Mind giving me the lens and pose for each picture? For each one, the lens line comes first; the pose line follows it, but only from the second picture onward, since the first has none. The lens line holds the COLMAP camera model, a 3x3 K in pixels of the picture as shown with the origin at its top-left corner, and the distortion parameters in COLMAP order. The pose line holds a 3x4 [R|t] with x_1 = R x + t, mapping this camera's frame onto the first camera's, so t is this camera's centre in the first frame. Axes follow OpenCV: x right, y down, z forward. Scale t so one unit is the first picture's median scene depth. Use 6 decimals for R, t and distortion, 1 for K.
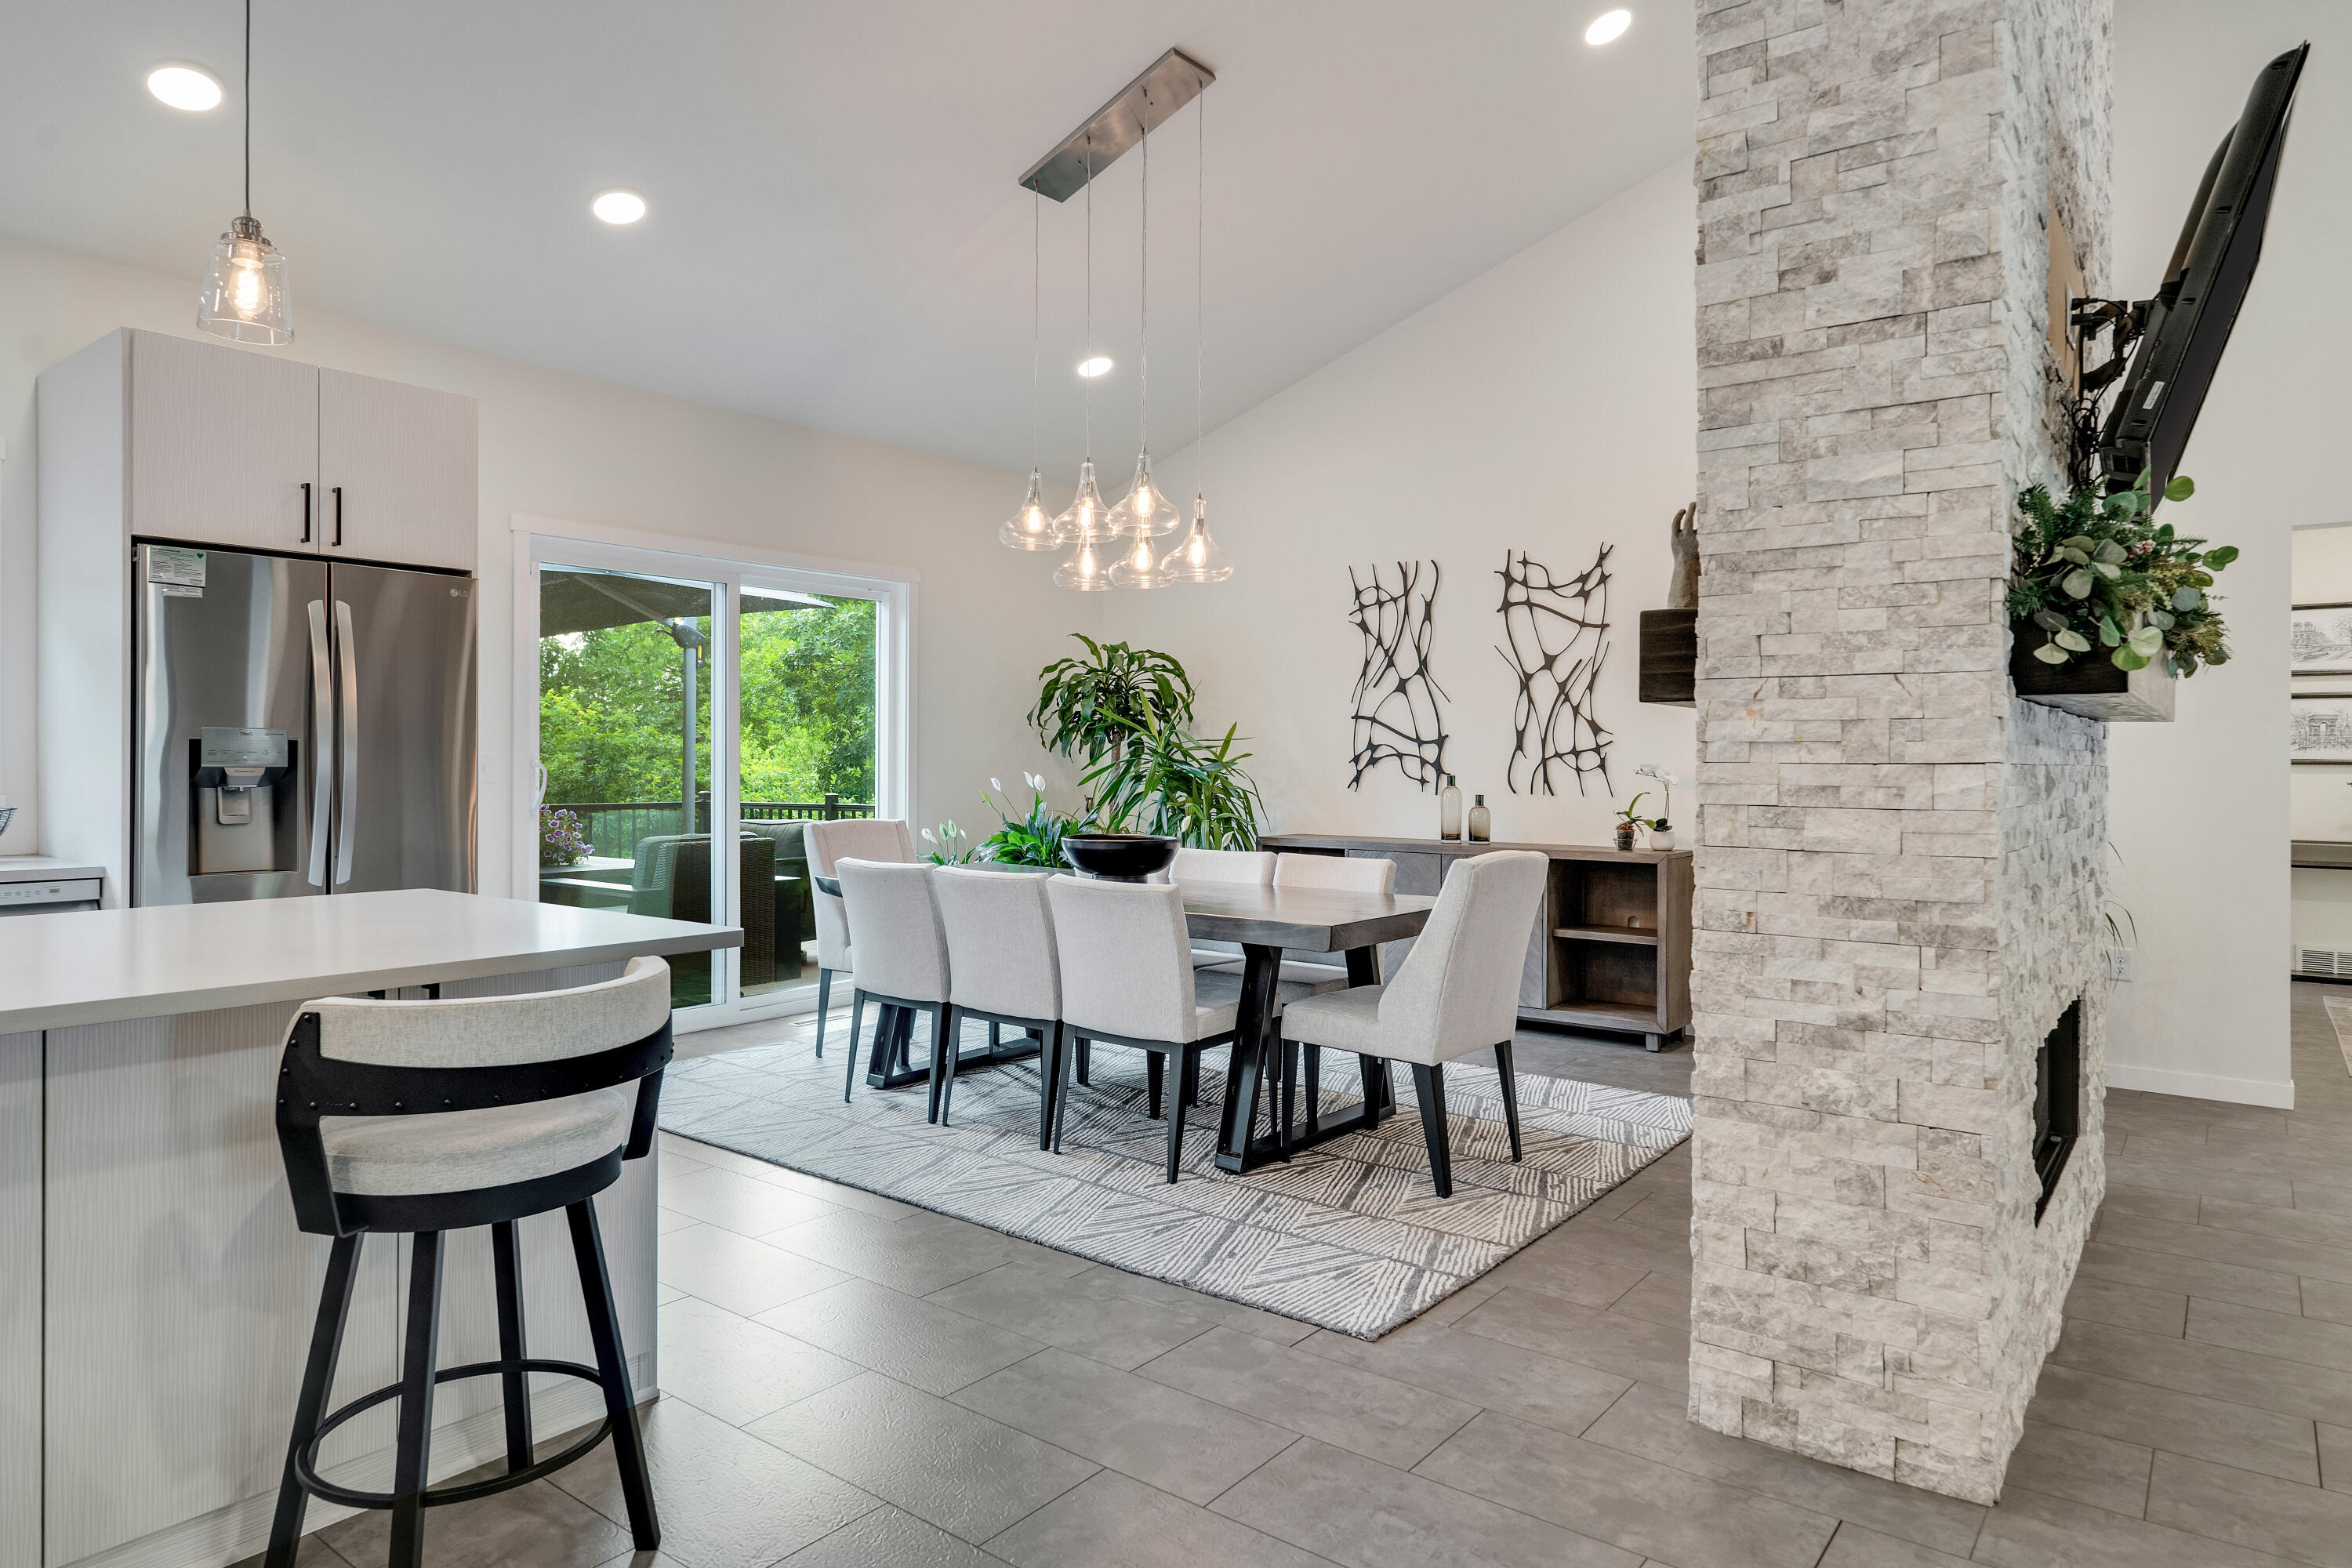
lens RADIAL K [[1395.5, 0, 1161.0], [0, 1395.5, 753.8], [0, 0, 1]] dist [0.002463, -0.002360]
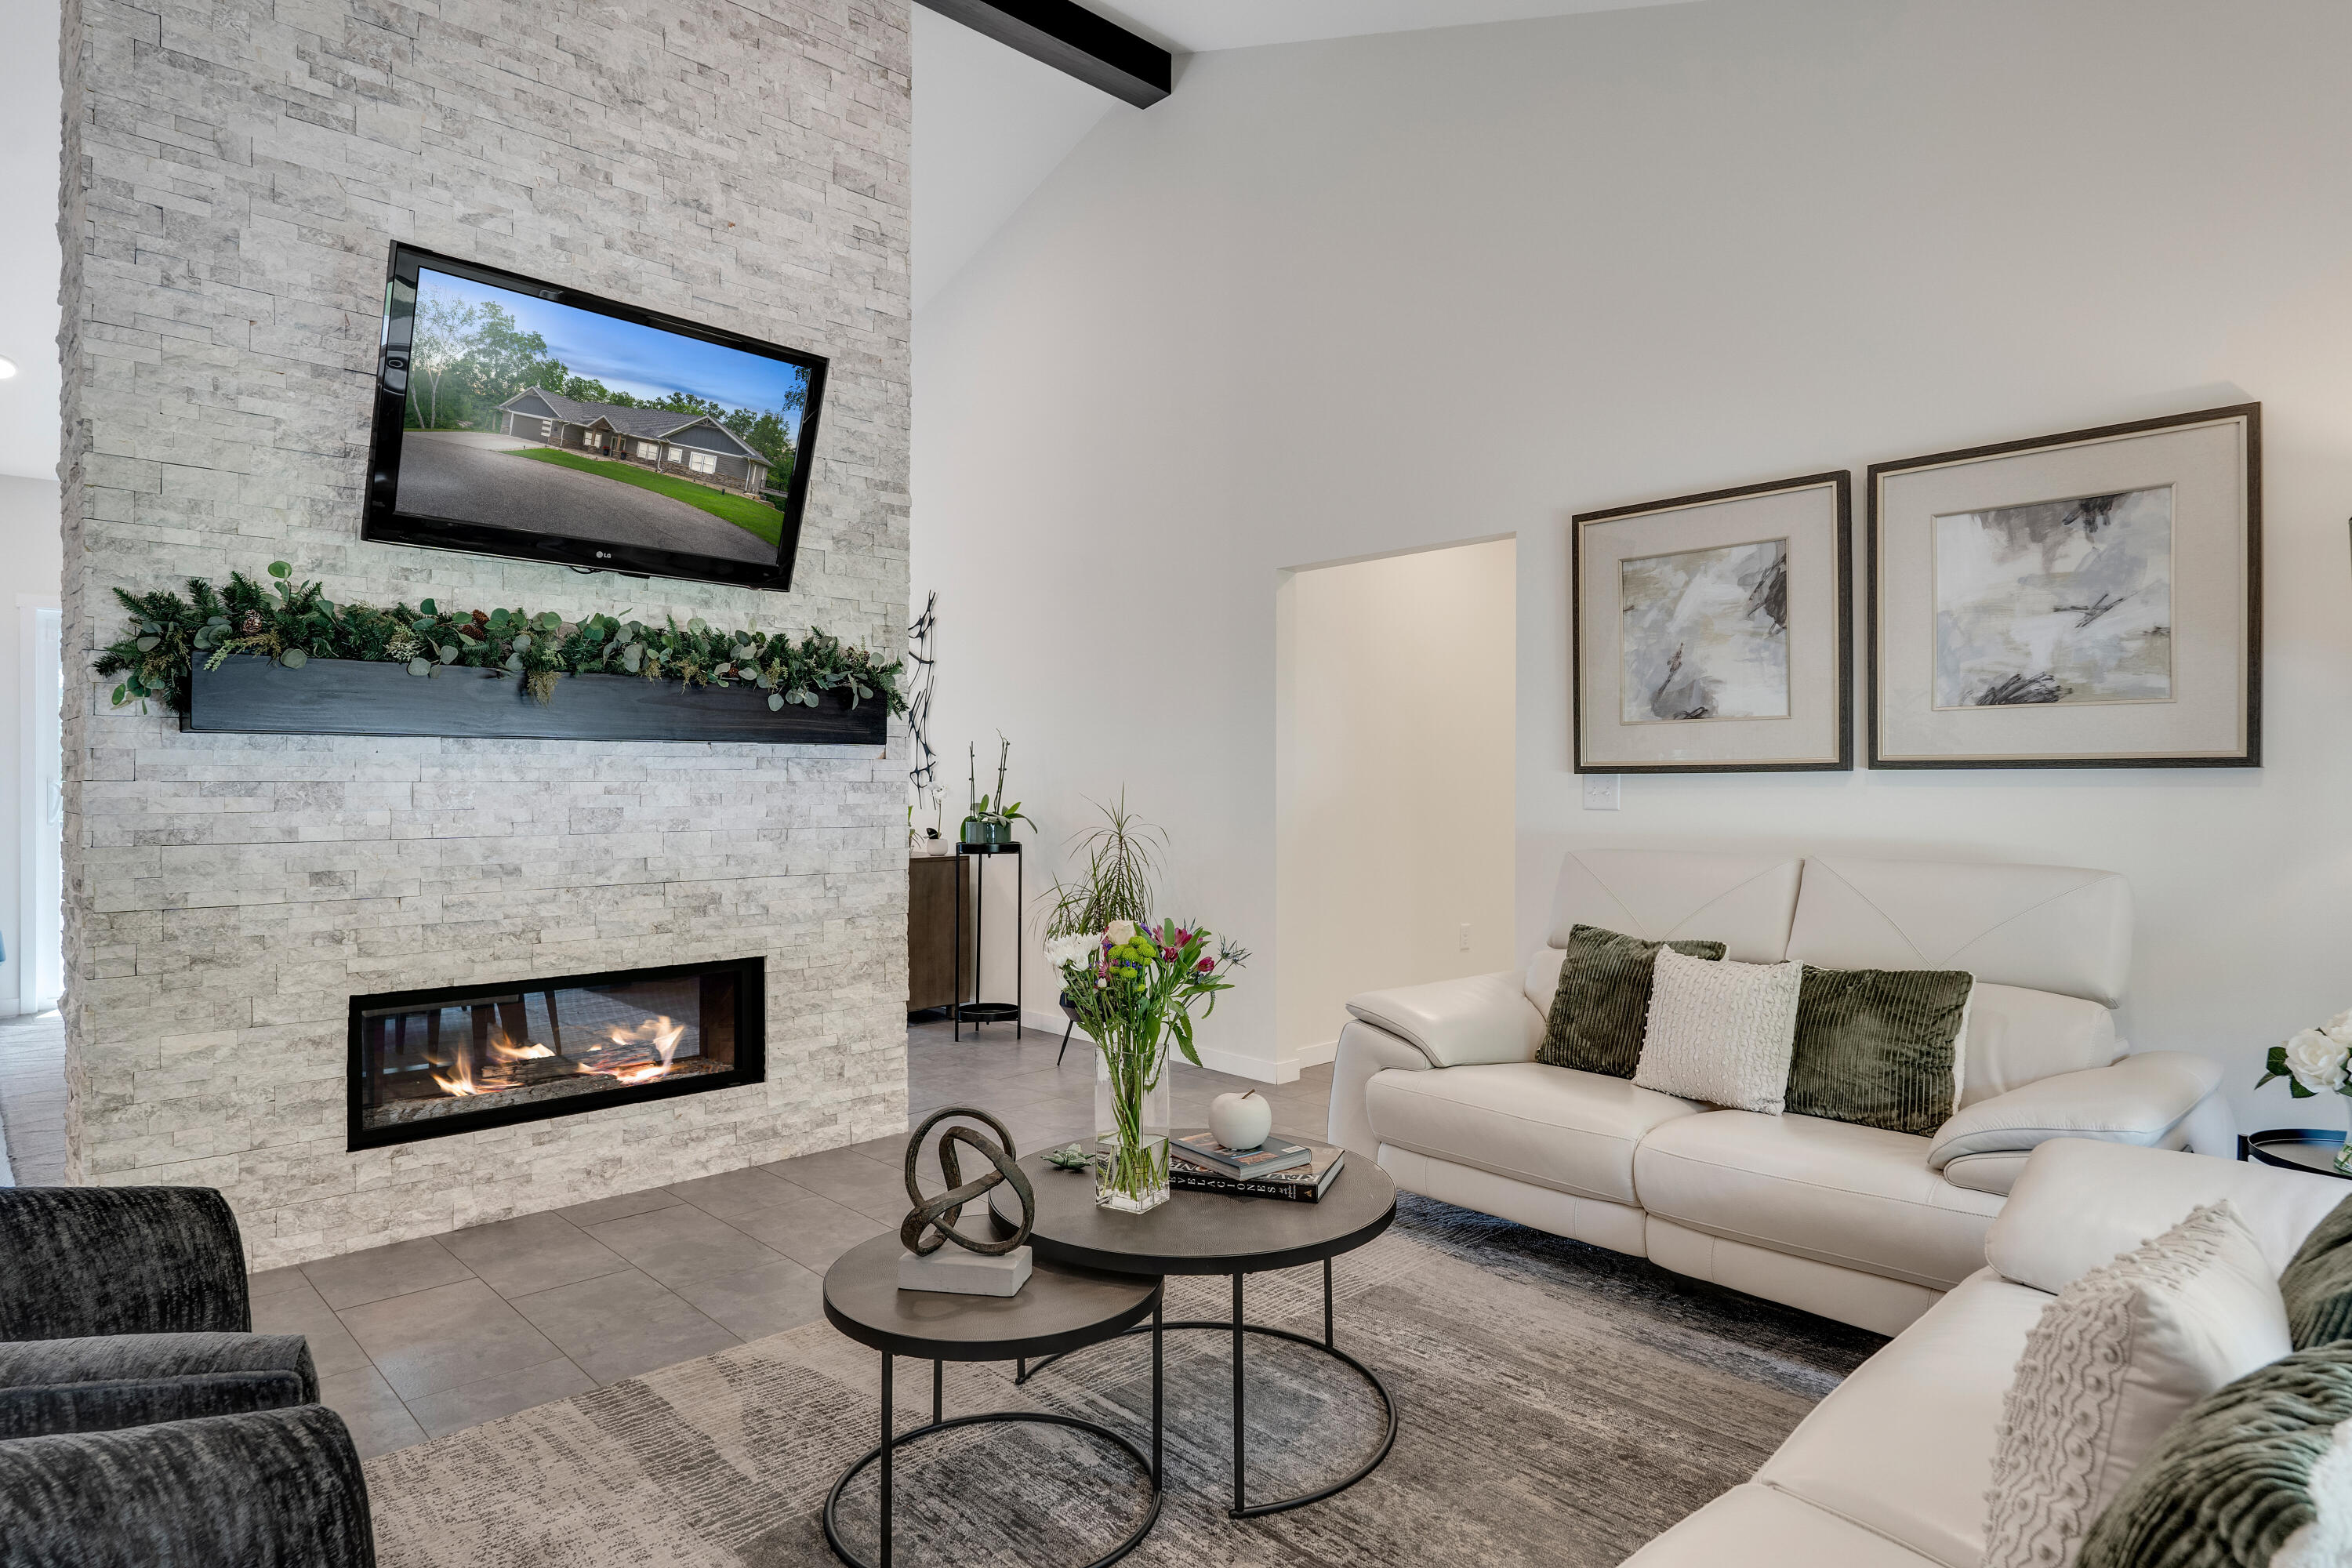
lens RADIAL K [[1315.8, 0, 1159.8], [0, 1315.8, 779.6], [0, 0, 1]] dist [-0.002329, -0.000757]
pose [[0.988333, -0.003935, -0.152260, 1.107651], [0.004762, 0.999976, 0.005067, 0.002239], [0.152237, -0.005733, 0.988327, -0.087395]]
